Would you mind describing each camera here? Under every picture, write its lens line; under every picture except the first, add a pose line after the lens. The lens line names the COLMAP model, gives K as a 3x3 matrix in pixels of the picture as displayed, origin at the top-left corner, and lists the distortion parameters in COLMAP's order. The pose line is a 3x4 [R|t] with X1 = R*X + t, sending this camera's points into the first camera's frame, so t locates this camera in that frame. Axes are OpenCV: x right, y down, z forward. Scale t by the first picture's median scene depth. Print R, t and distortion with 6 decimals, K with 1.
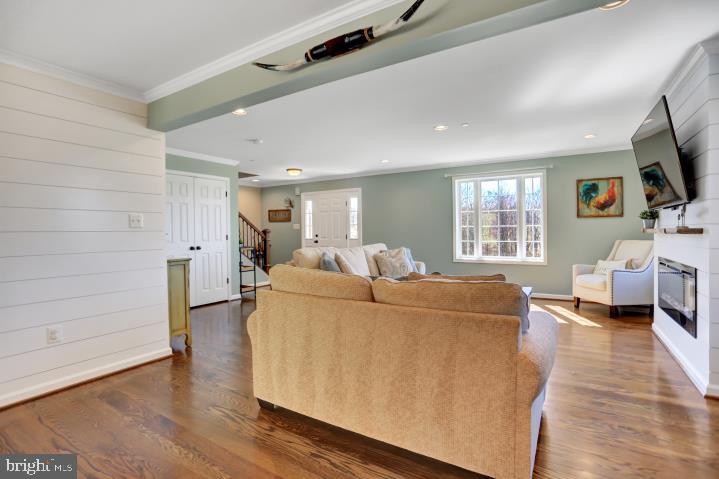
lens RADIAL K [[354.7, 0, 346.8], [0, 354.7, 232.9], [0, 0, 1]] dist [-0.037022, 0.006112]
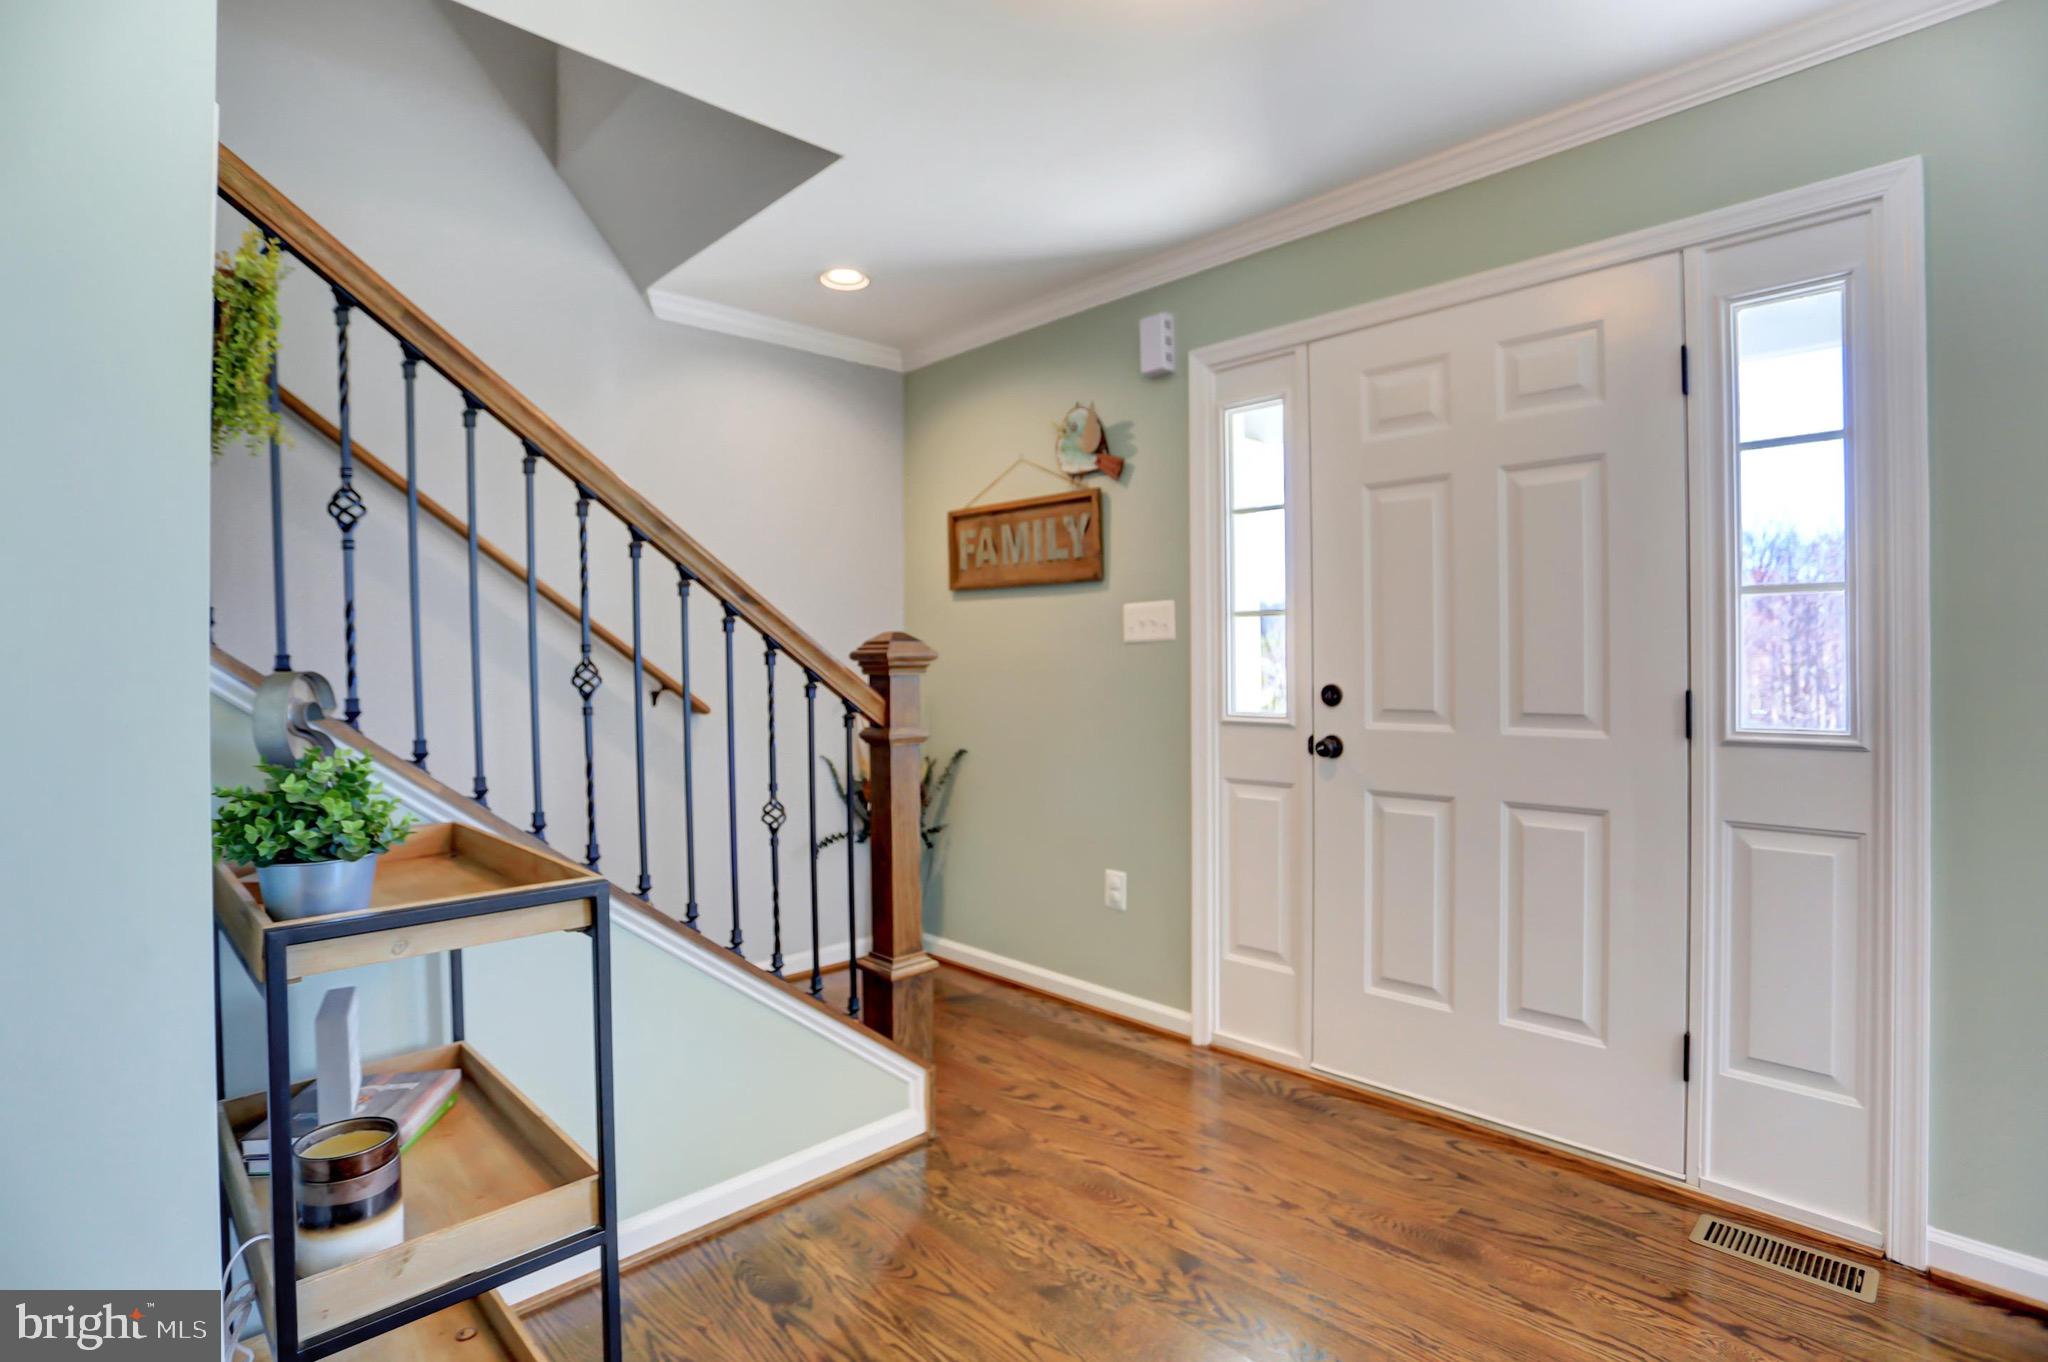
lens RADIAL K [[1010.3, 0, 1018.4], [0, 1010.3, 673.9], [0, 0, 1]] dist [-0.037022, 0.006112]
pose [[0.976172, 0.004014, -0.216961, -0.116202], [-0.002297, 0.999964, 0.008166, -0.001294], [0.216986, -0.007473, 0.976146, 0.674152]]
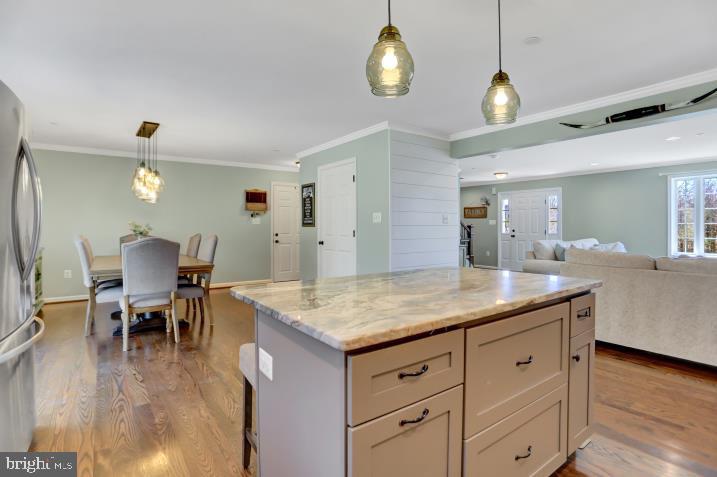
lens RADIAL K [[353.7, 0, 356.3], [0, 353.7, 225.5], [0, 0, 1]] dist [-0.037022, 0.006112]
pose [[0.928364, 0.013812, -0.371415, -0.137383], [-0.016152, 0.999864, -0.003188, 0.003598], [0.371321, 0.008959, 0.928462, -0.214224]]
